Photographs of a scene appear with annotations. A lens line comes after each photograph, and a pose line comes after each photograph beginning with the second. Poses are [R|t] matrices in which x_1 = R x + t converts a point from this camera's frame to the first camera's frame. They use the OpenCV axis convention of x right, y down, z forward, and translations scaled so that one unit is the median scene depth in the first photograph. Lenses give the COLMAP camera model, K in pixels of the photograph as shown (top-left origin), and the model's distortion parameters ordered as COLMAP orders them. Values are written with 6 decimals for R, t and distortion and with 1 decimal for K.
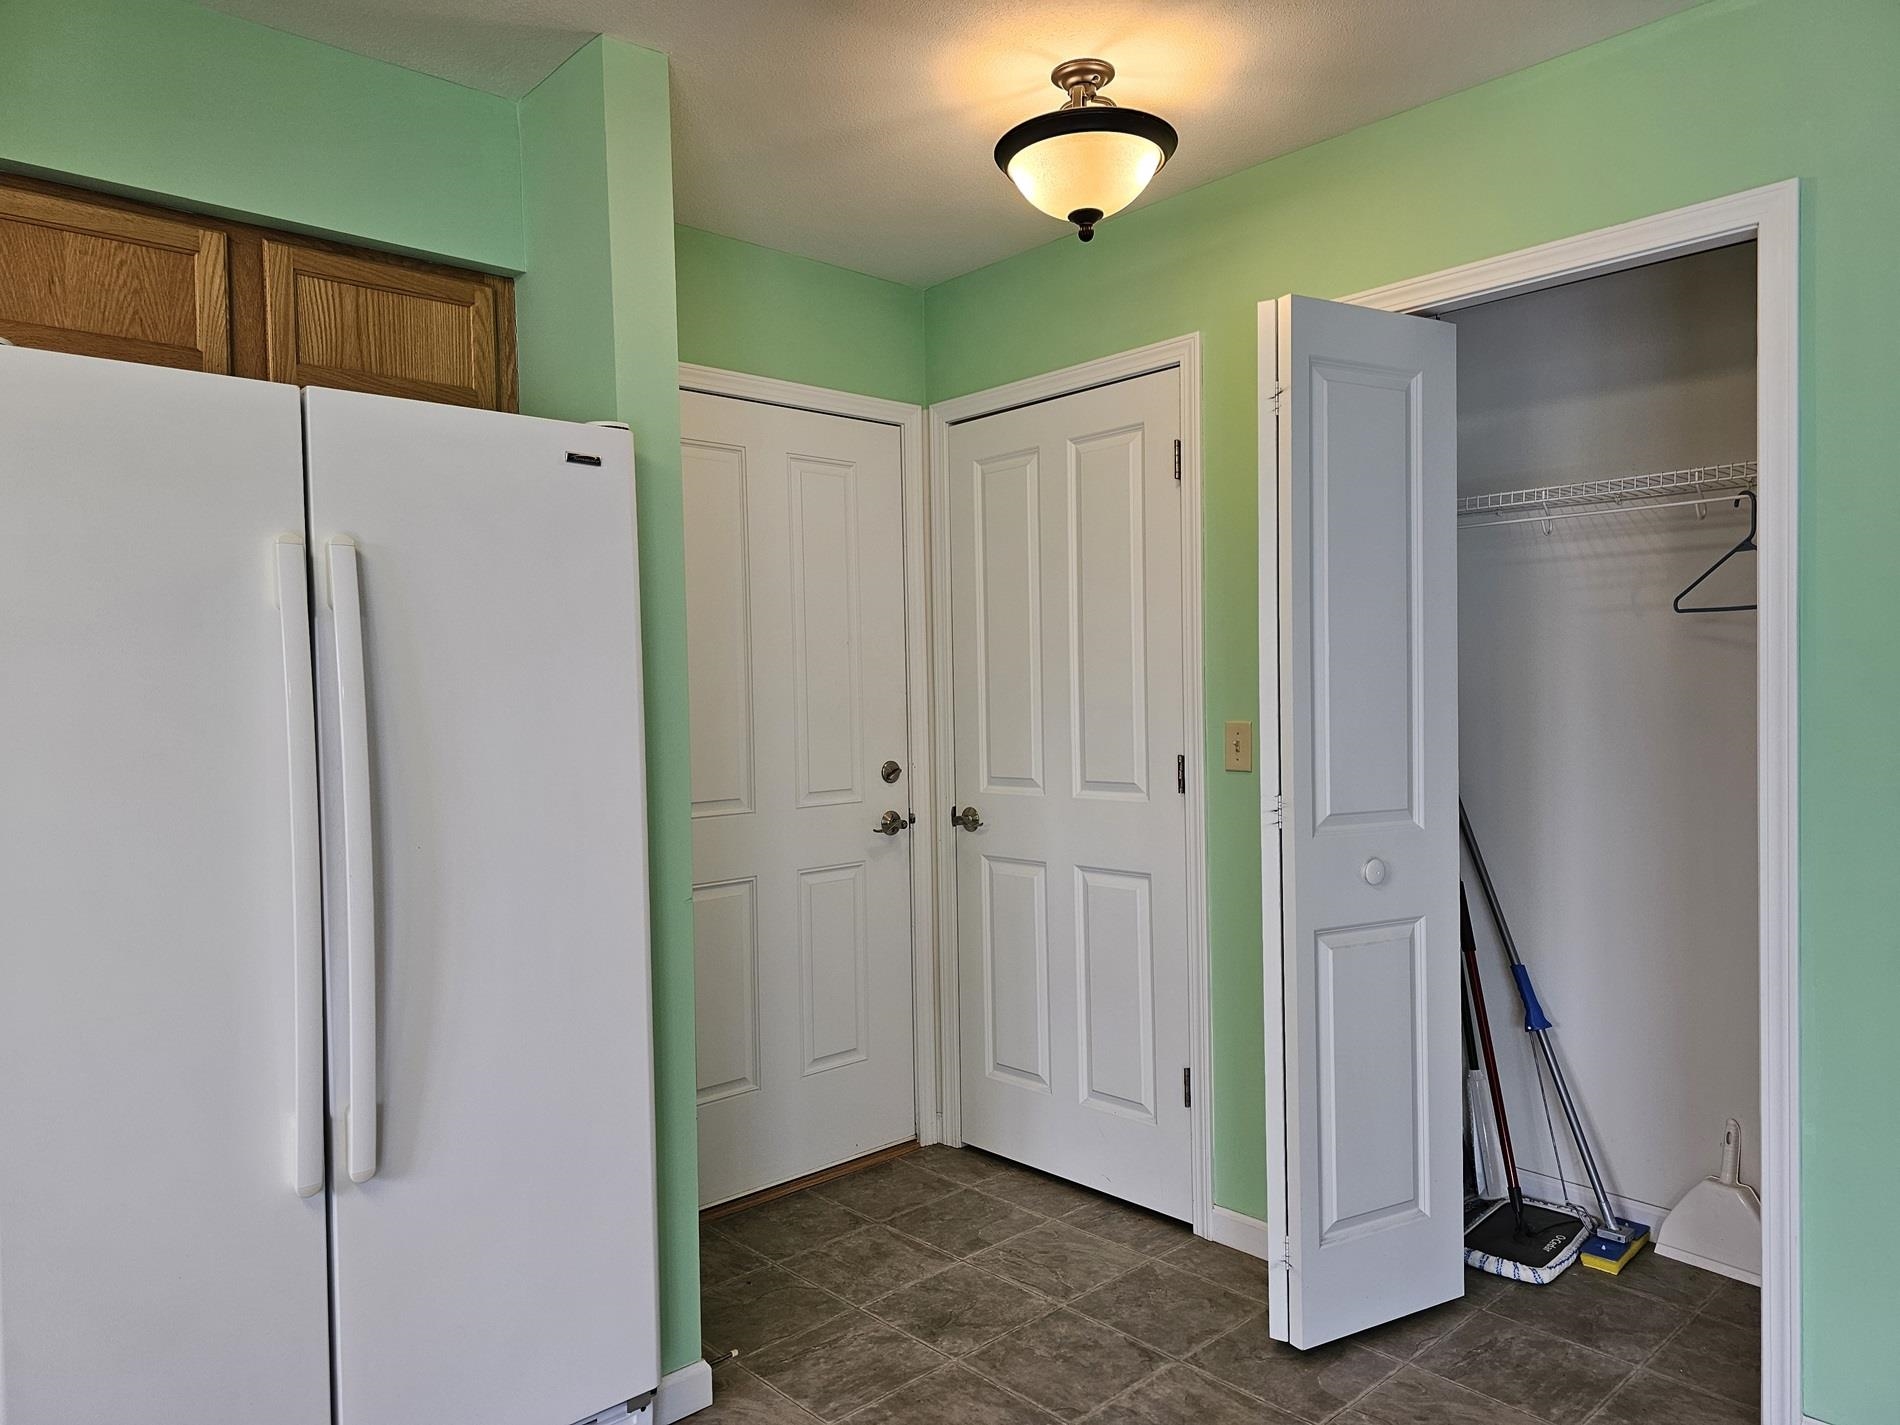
lens RADIAL K [[1270.4, 0, 956.1], [0, 1270.4, 718.1], [0, 0, 1]] dist [0.059783, -0.043429]
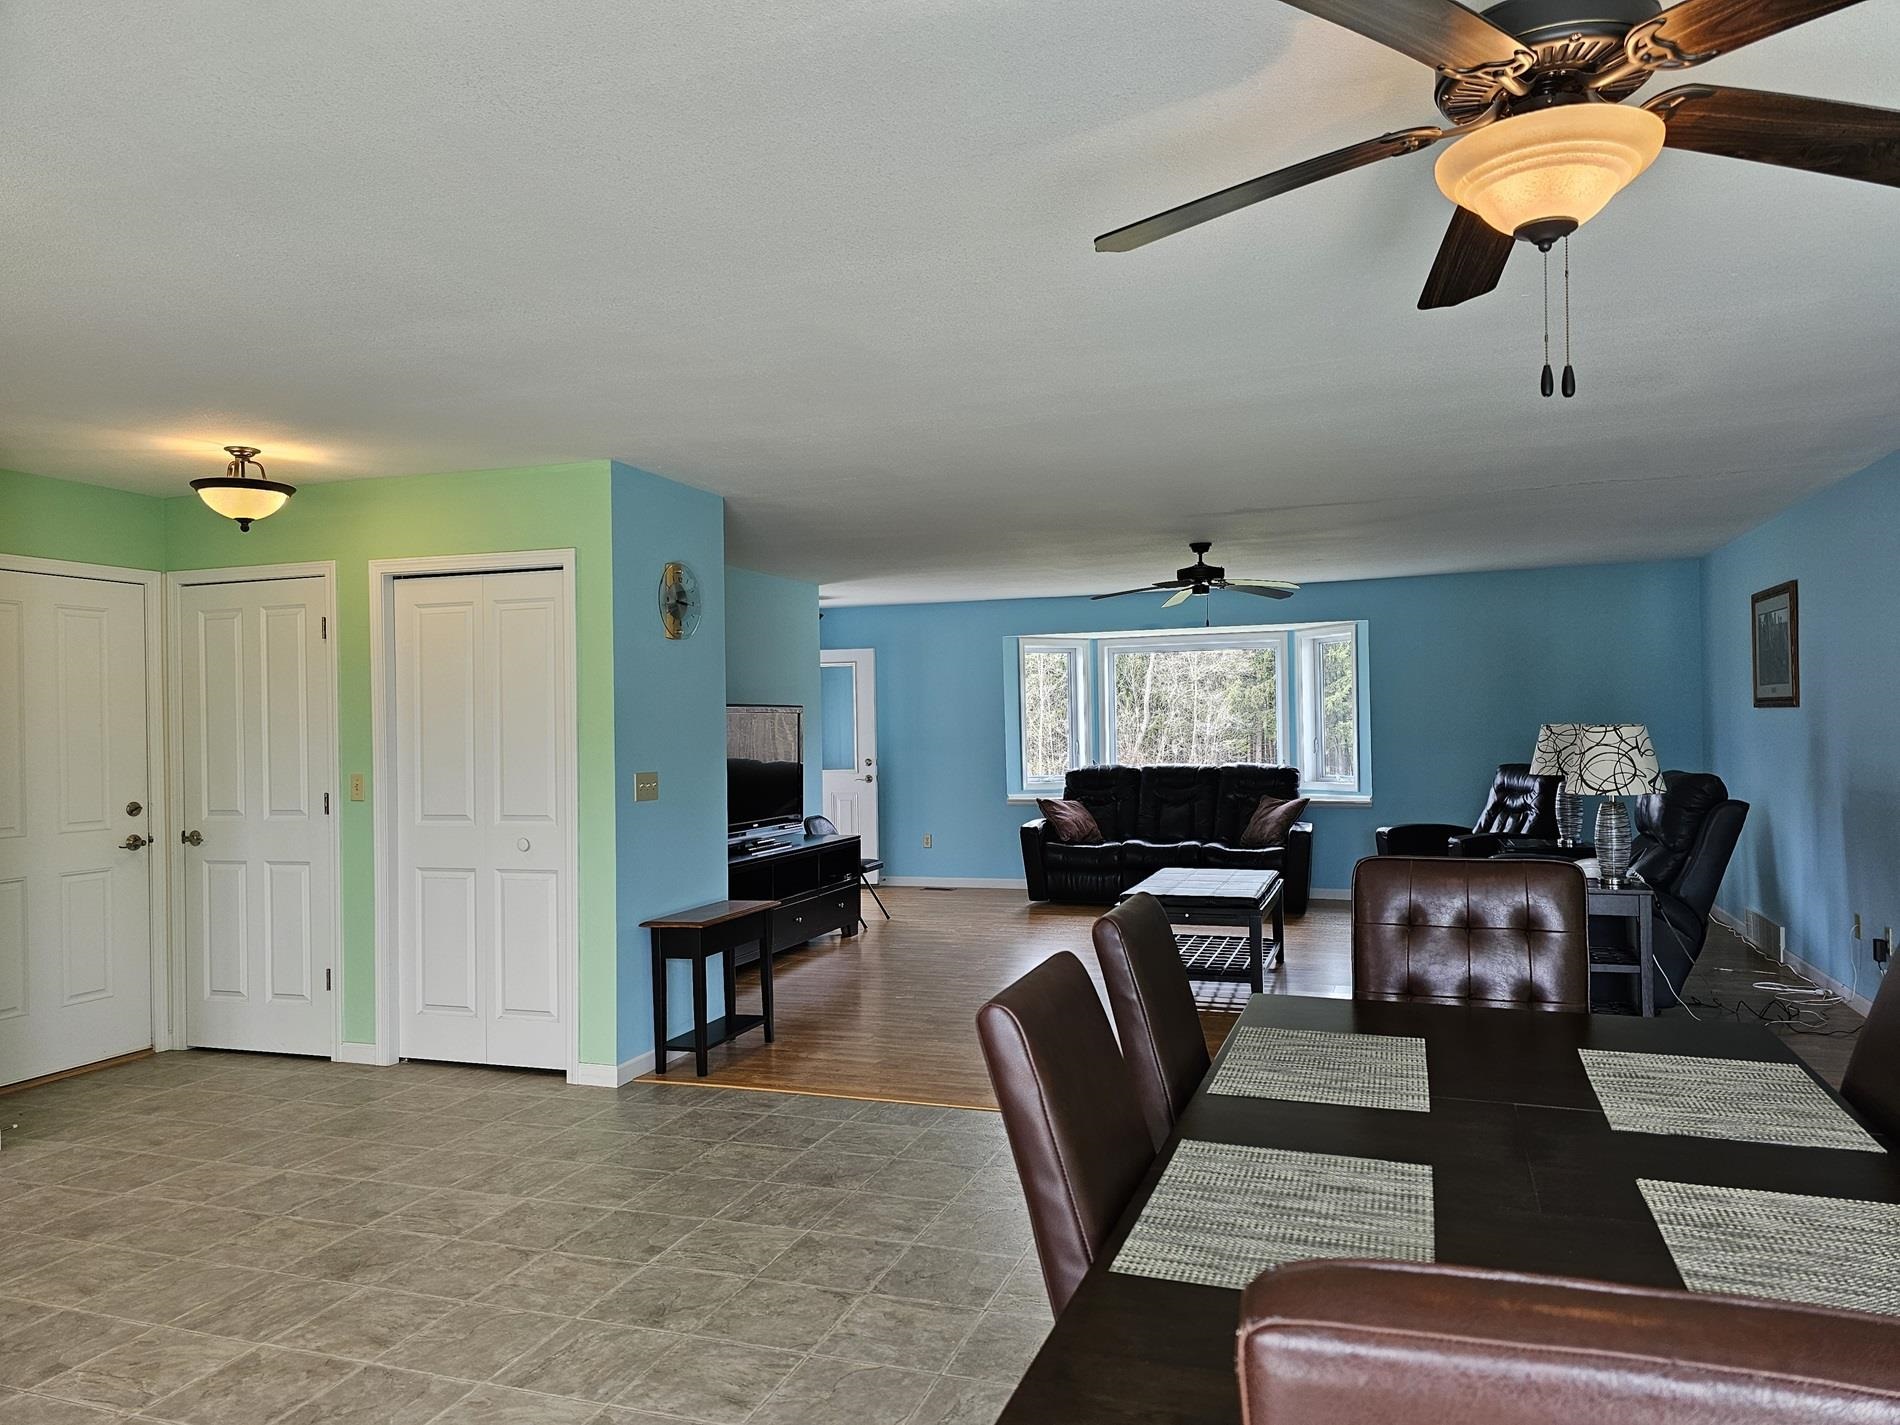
lens RADIAL K [[1270.4, 0, 969.9], [0, 1270.4, 724.8], [0, 0, 1]] dist [0.059783, -0.043429]
pose [[0.881511, 0.004239, 0.472144, 0.107676], [0.010762, 0.999520, -0.029067, -0.003765], [-0.472040, 0.030704, 0.881042, -0.915853]]
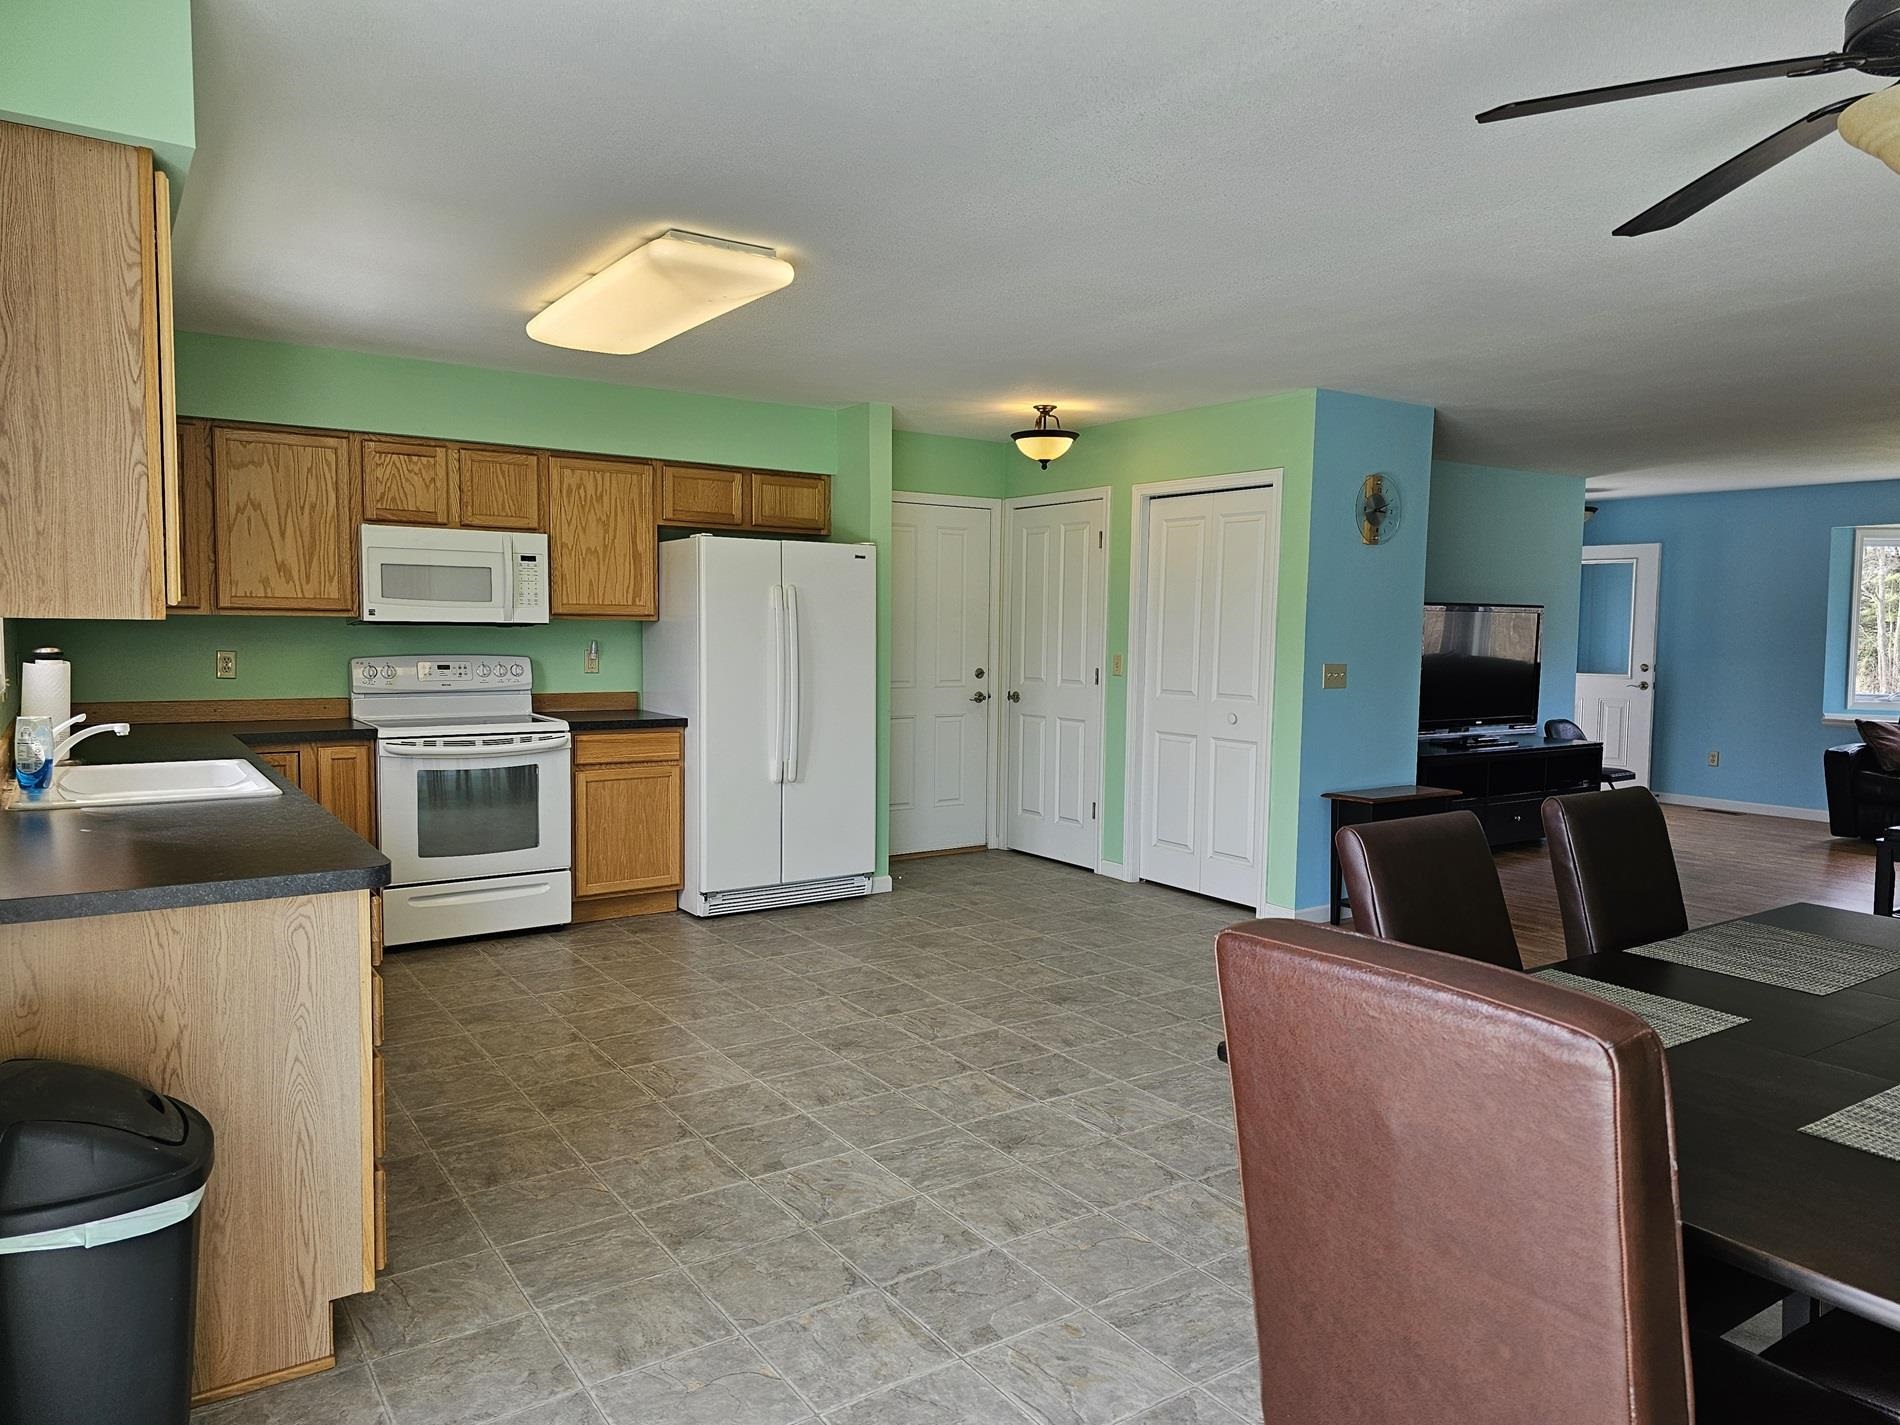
lens RADIAL K [[1270.4, 0, 946.0], [0, 1270.4, 705.7], [0, 0, 1]] dist [0.059783, -0.043429]
pose [[0.987900, 0.041254, -0.149508, 0.226897], [-0.034552, 0.998290, 0.047149, -0.001795], [0.151198, -0.041413, 0.987636, -1.187781]]
